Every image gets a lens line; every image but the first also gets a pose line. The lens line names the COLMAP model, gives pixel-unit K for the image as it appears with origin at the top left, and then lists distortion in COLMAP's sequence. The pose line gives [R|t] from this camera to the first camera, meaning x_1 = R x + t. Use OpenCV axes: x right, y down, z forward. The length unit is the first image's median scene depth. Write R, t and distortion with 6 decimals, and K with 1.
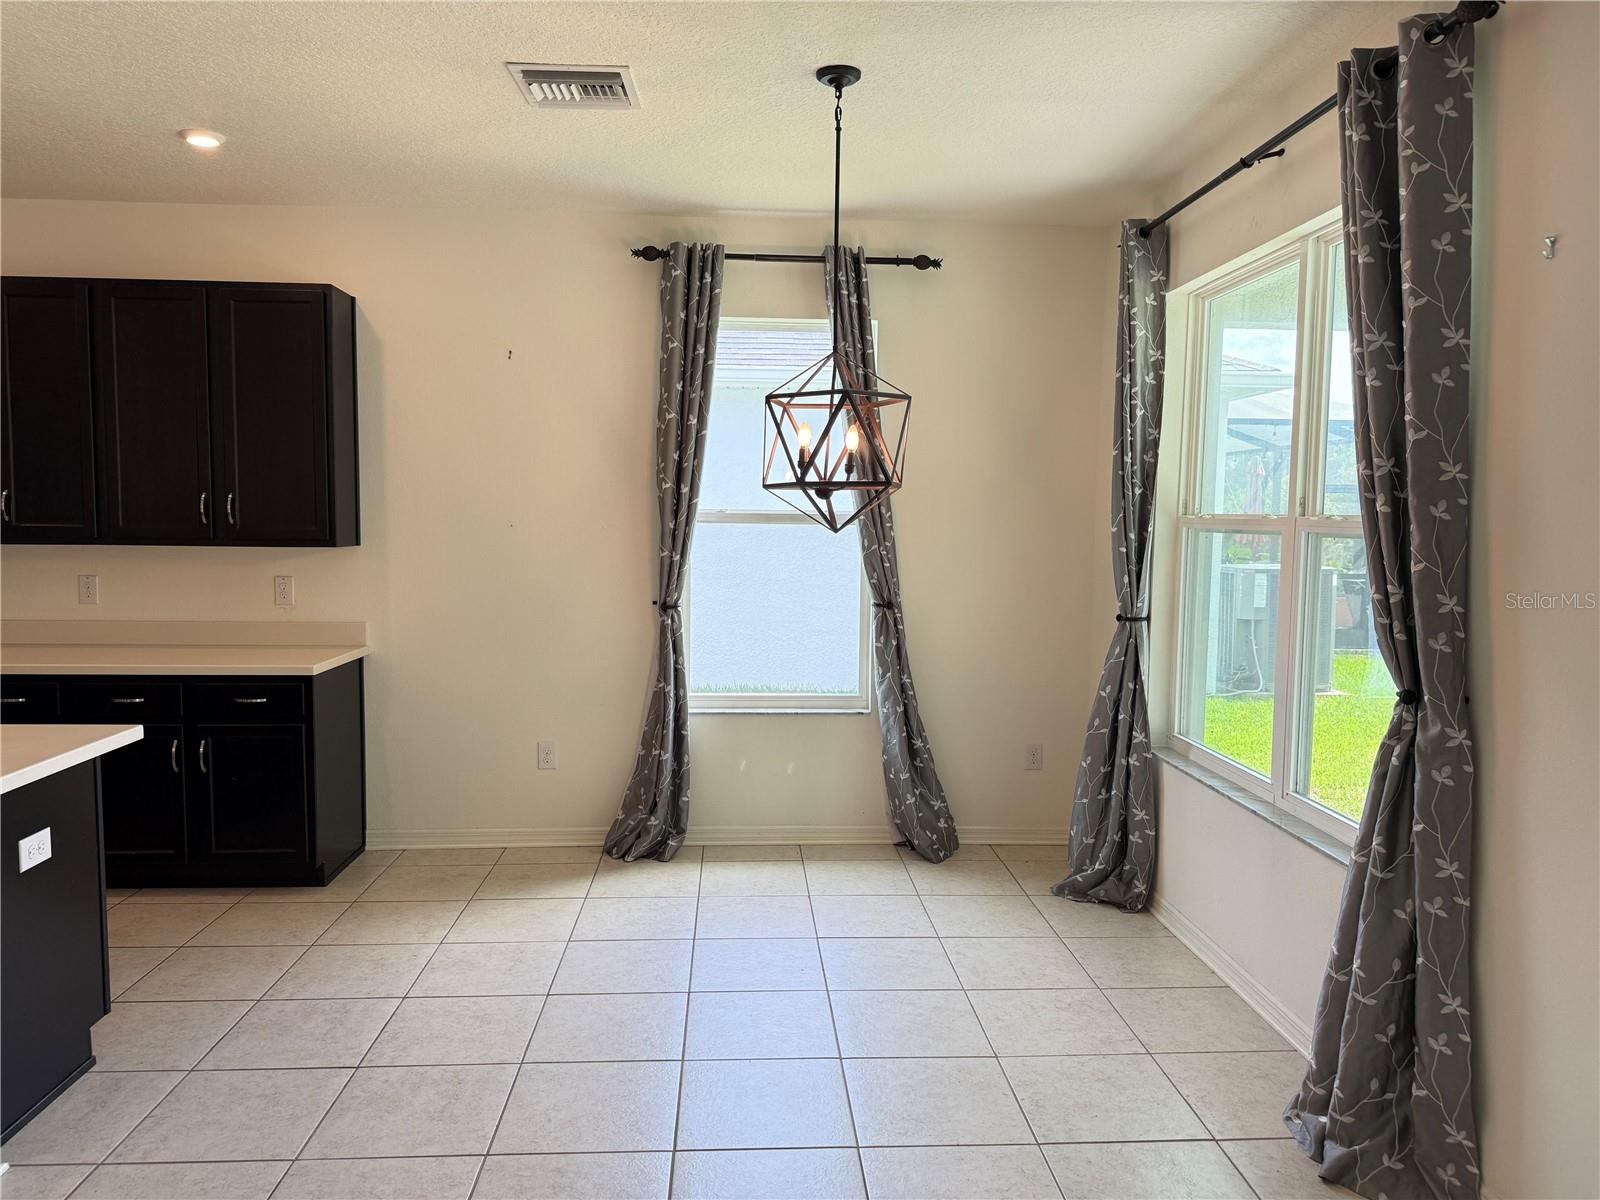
lens RADIAL K [[1117.4, 0, 812.5], [0, 1117.4, 603.2], [0, 0, 1]] dist [0.054440, -0.065280]
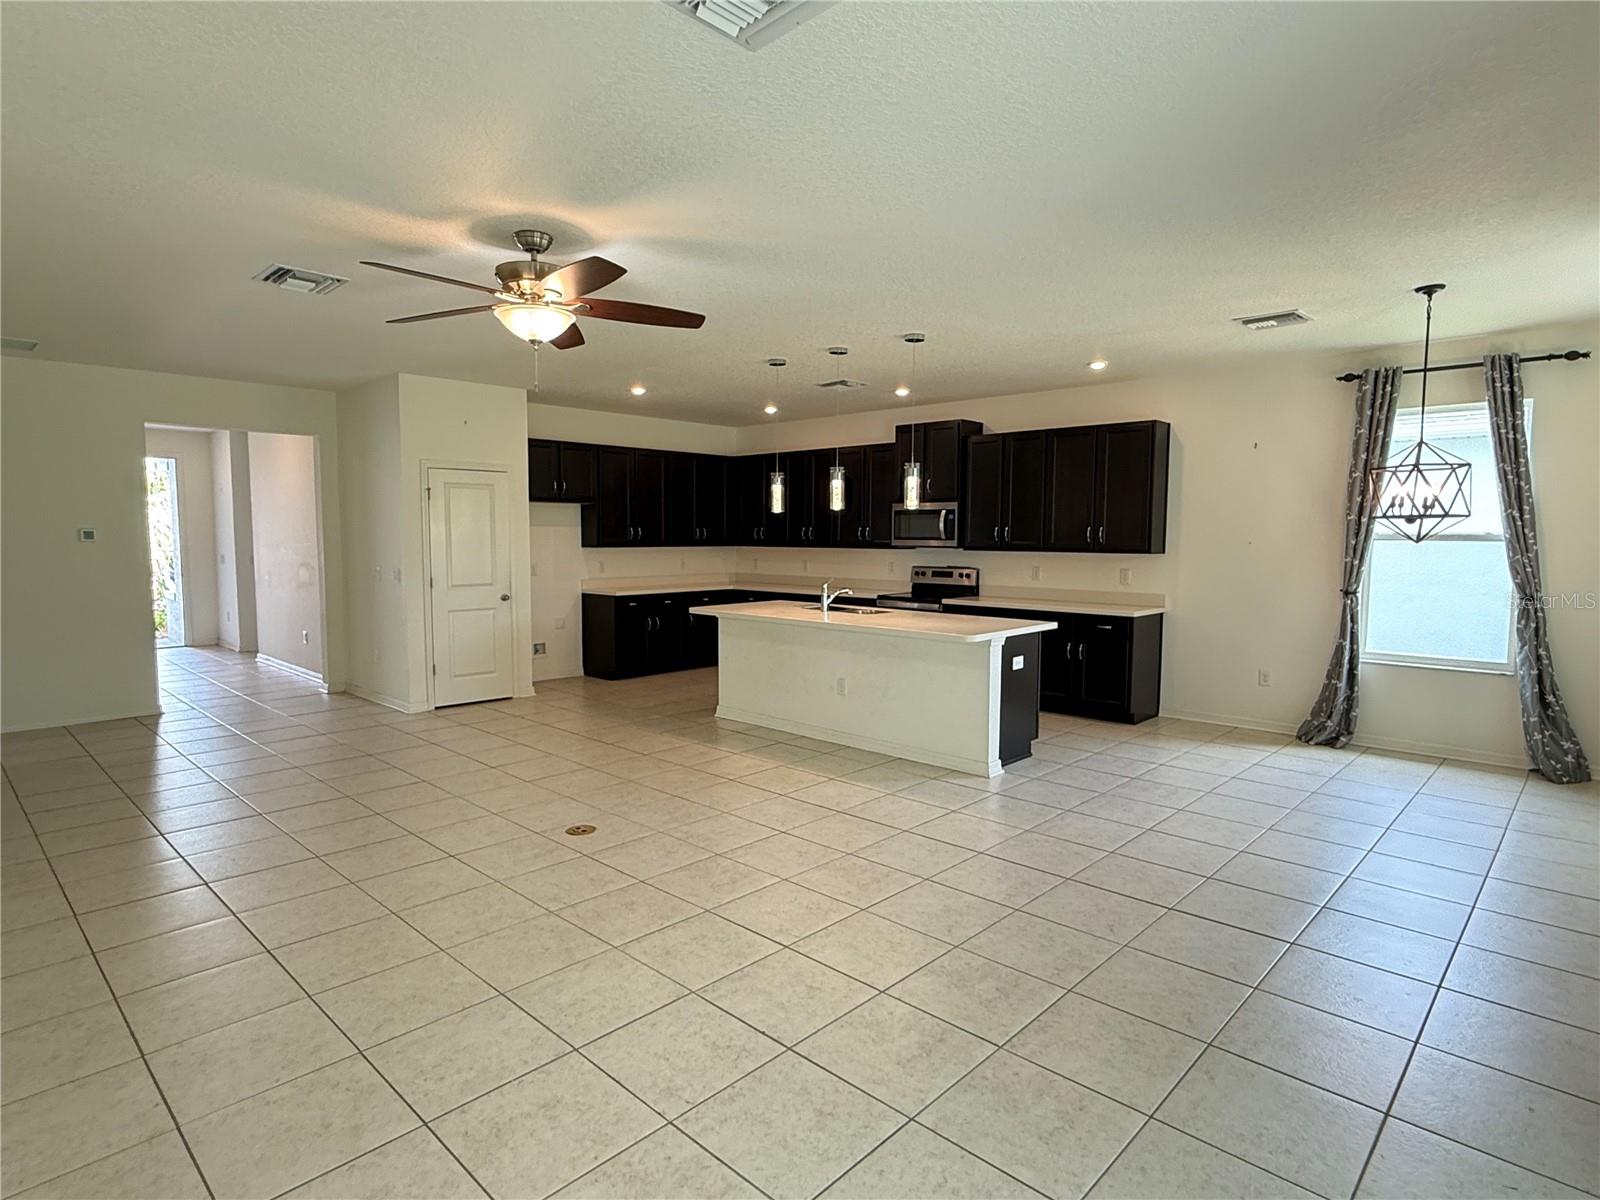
lens RADIAL K [[865.4, 0, 792.5], [0, 865.4, 607.2], [0, 0, 1]] dist [0.002573, -0.000190]
pose [[0.674394, 0.053682, -0.736418, 0.258734], [-0.057334, 0.998150, 0.020256, 0.046048], [0.736143, 0.028561, 0.676223, -0.450912]]
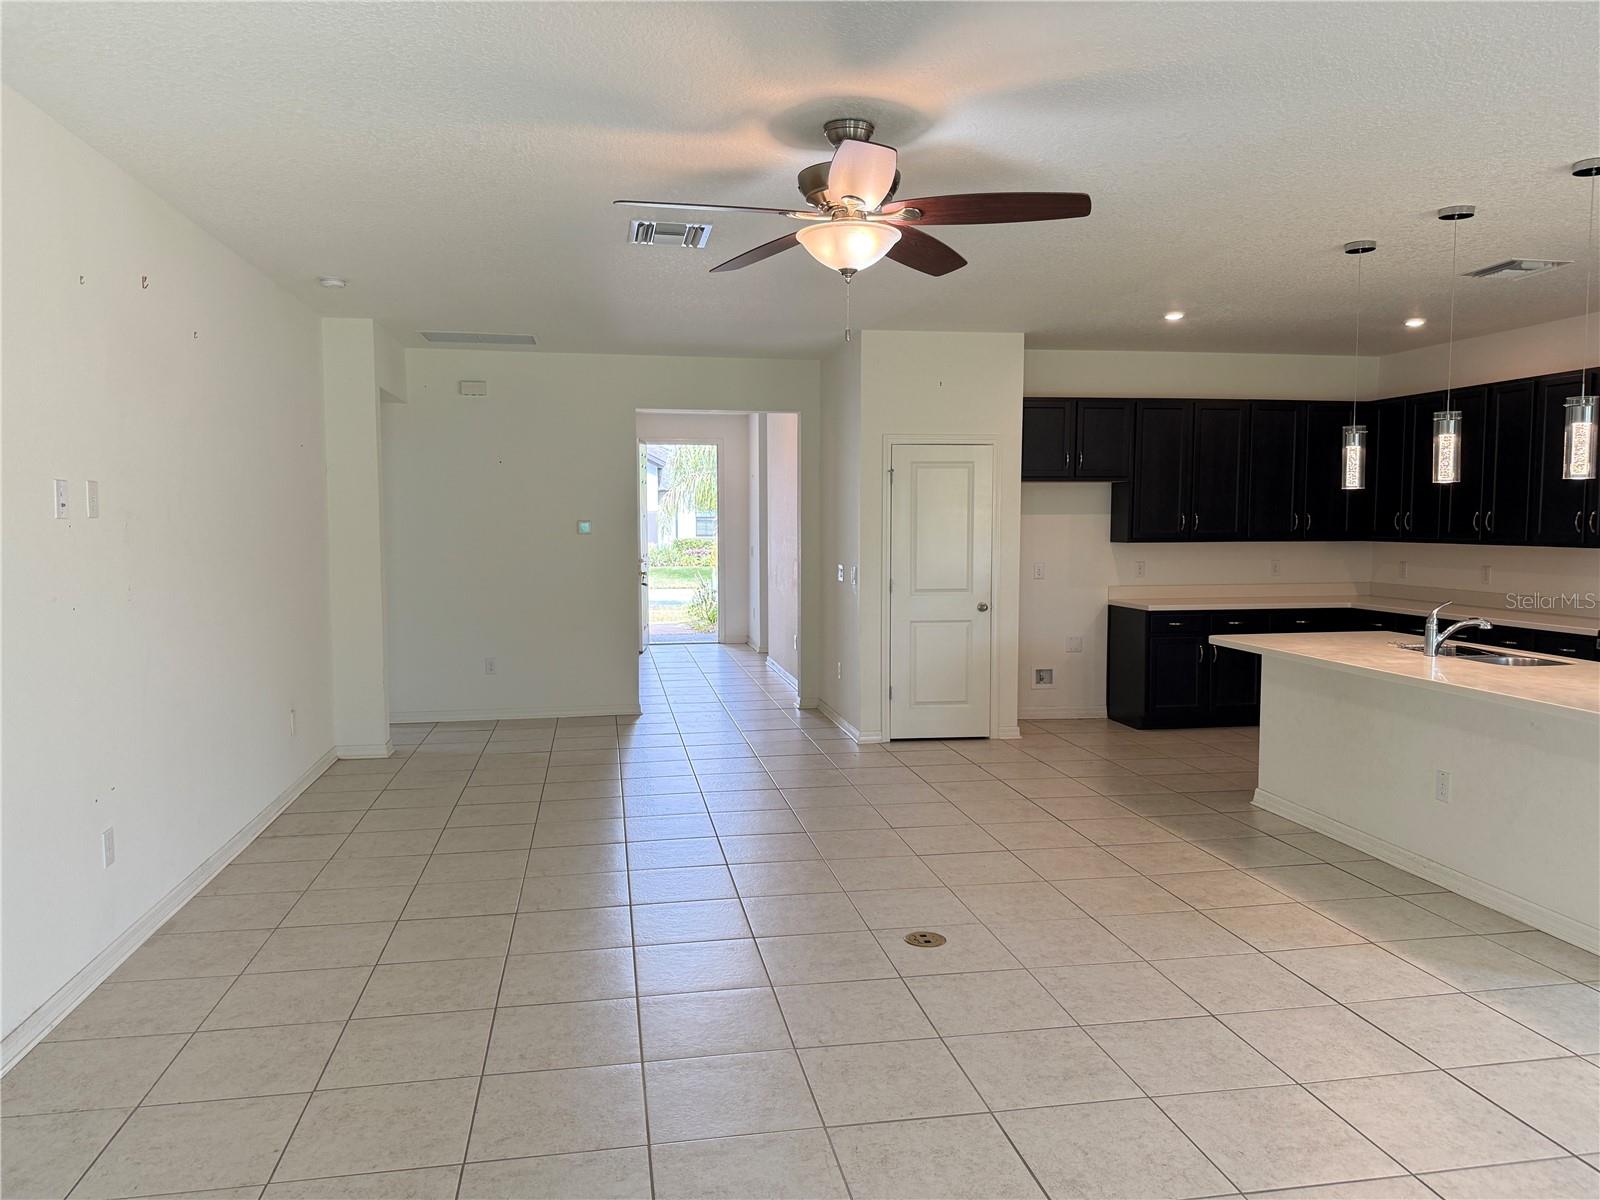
lens RADIAL K [[1117.4, 0, 797.7], [0, 1117.4, 607.7], [0, 0, 1]] dist [0.054440, -0.065280]
pose [[0.108925, 0.068175, -0.991709, 0.268388], [-0.080031, 0.995008, 0.059612, 0.017568], [0.990823, 0.072874, 0.113837, -0.201488]]
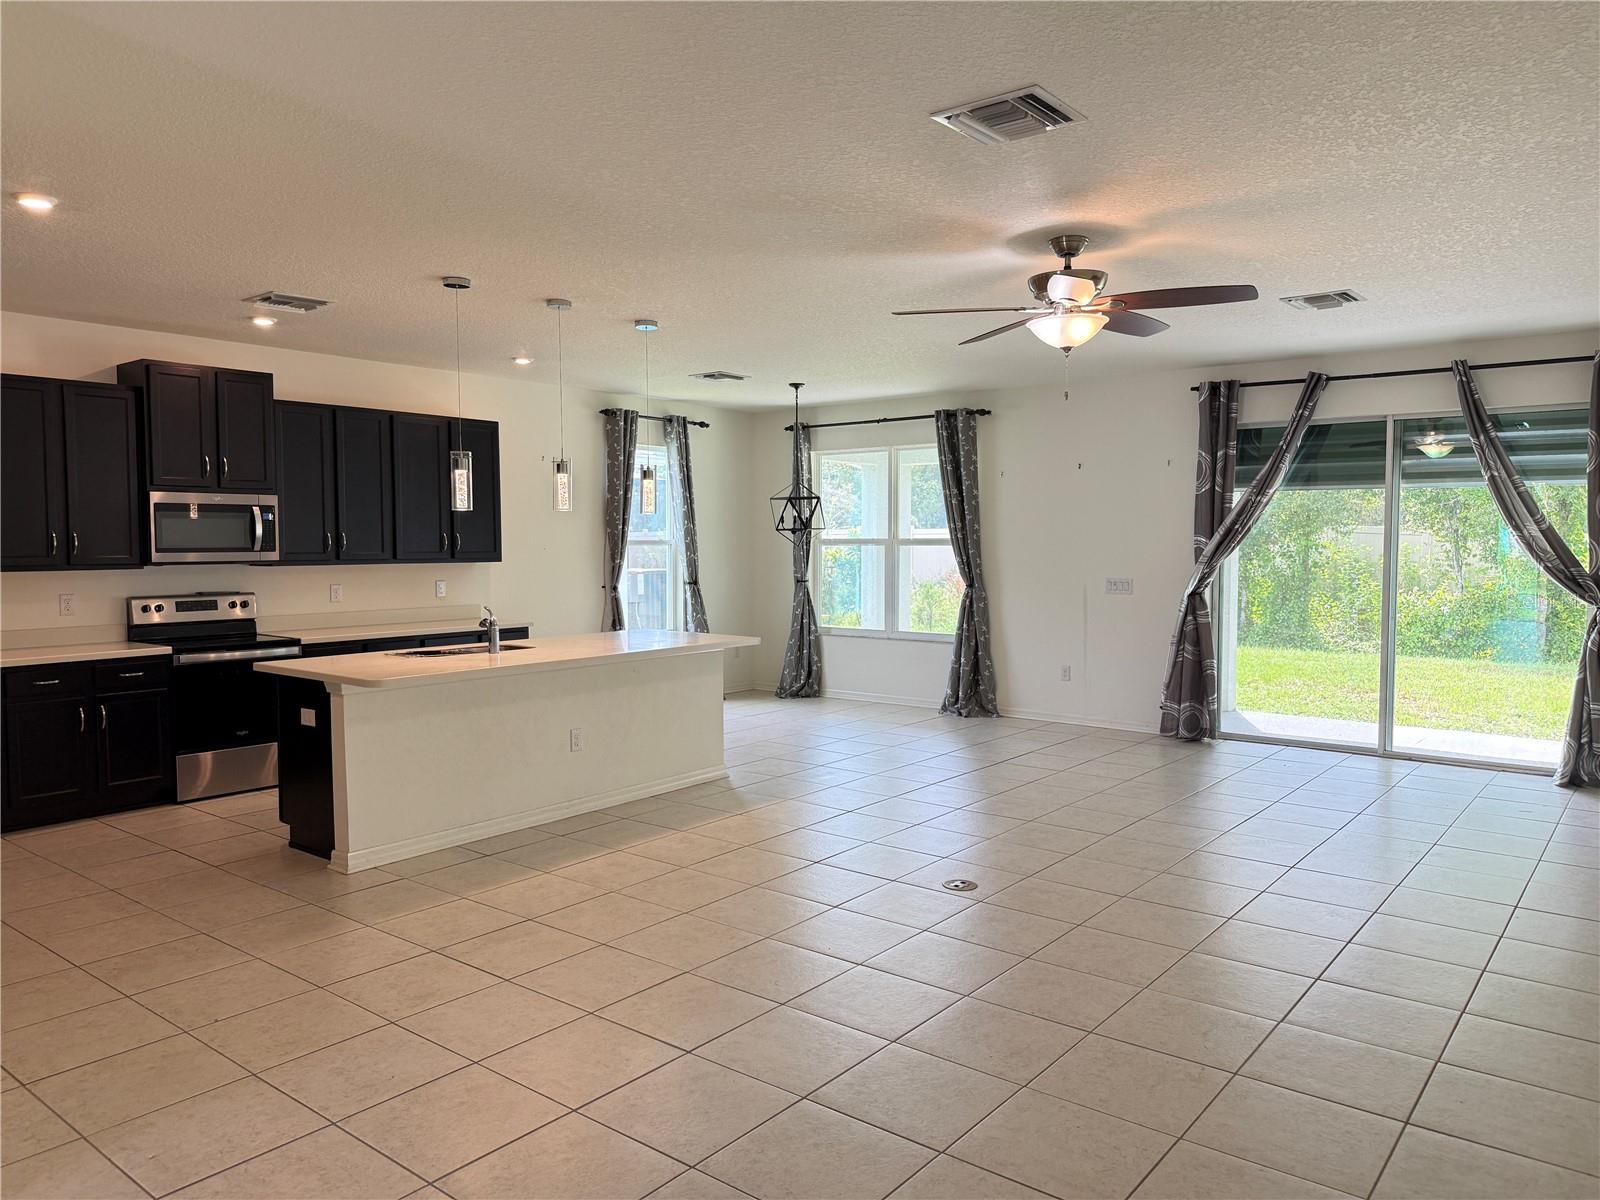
lens RADIAL K [[1117.4, 0, 785.0], [0, 1117.4, 592.3], [0, 0, 1]] dist [0.054440, -0.065280]
pose [[0.681464, -0.047846, 0.730286, -1.407791], [0.069809, 0.997560, 0.000215, 0.032691], [-0.728515, 0.050834, 0.683141, -0.591386]]
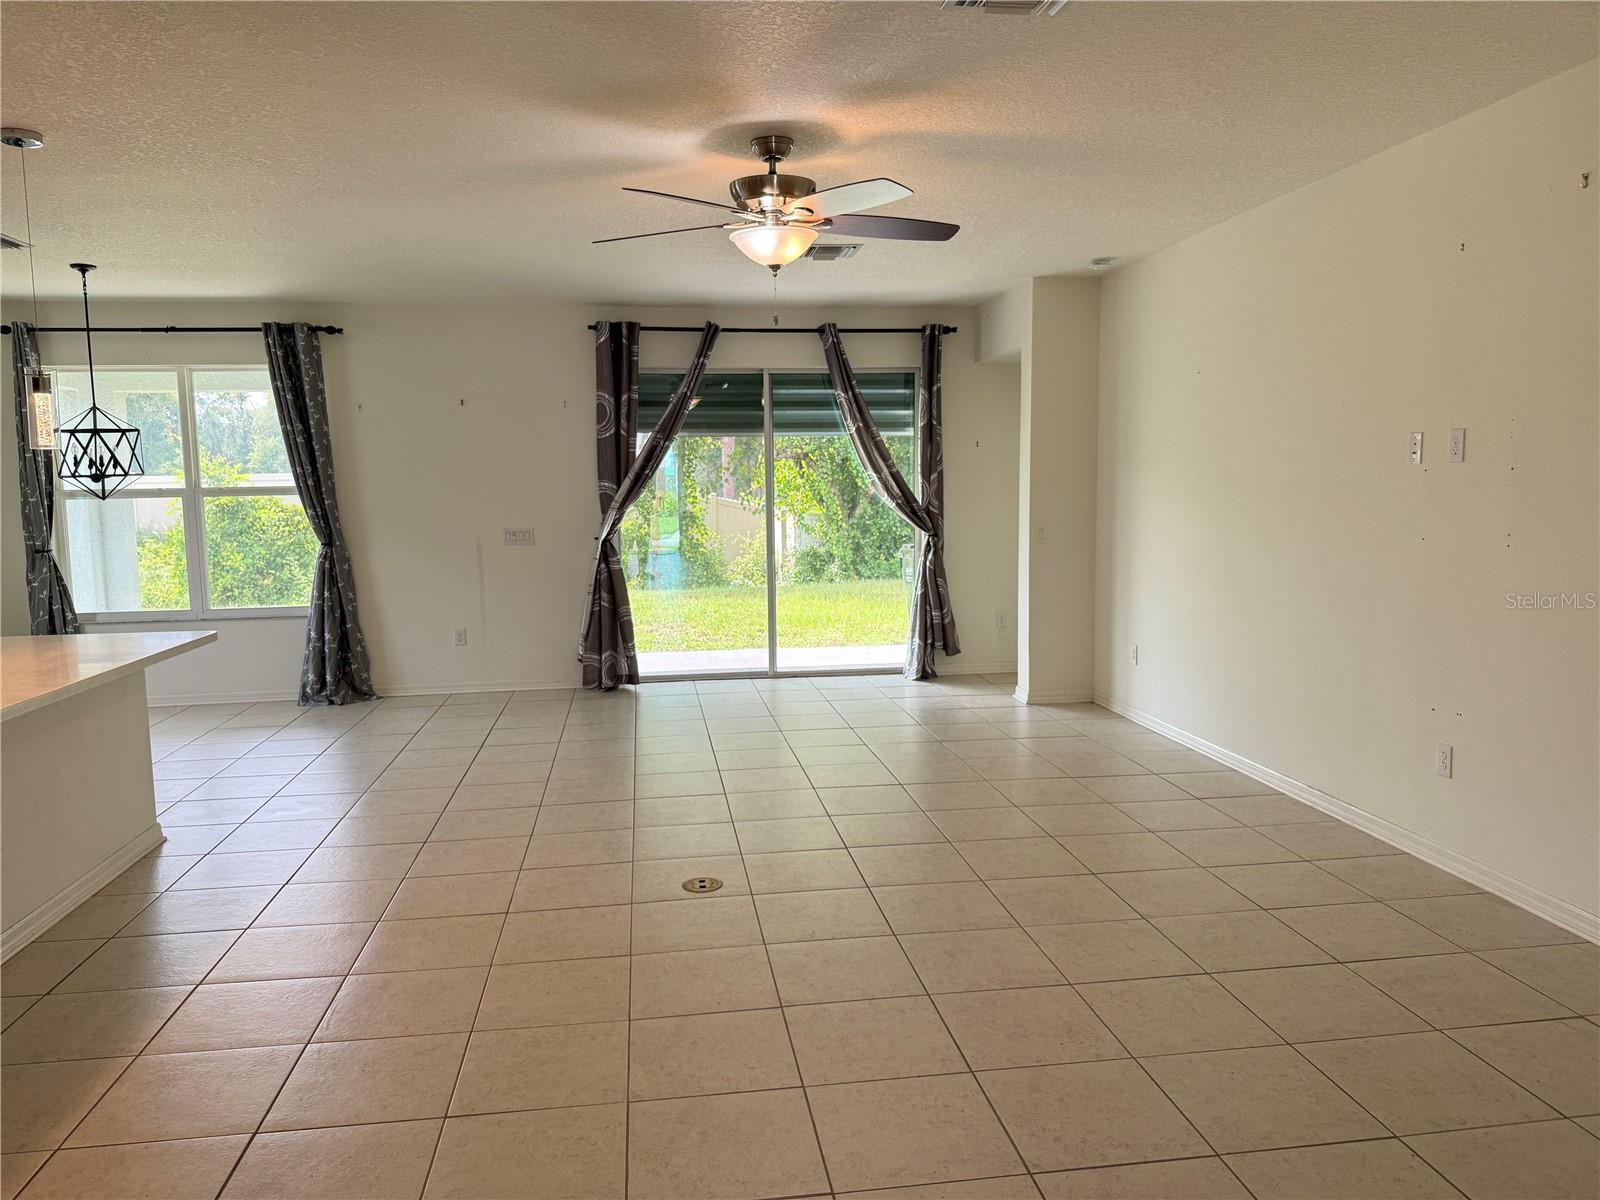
lens RADIAL K [[1117.4, 0, 800.4], [0, 1117.4, 601.0], [0, 0, 1]] dist [0.054440, -0.065280]
pose [[-0.081504, -0.115691, 0.989936, -1.415647], [0.096276, 0.987681, 0.123354, -0.010611], [-0.992012, 0.105361, -0.069362, -0.026439]]
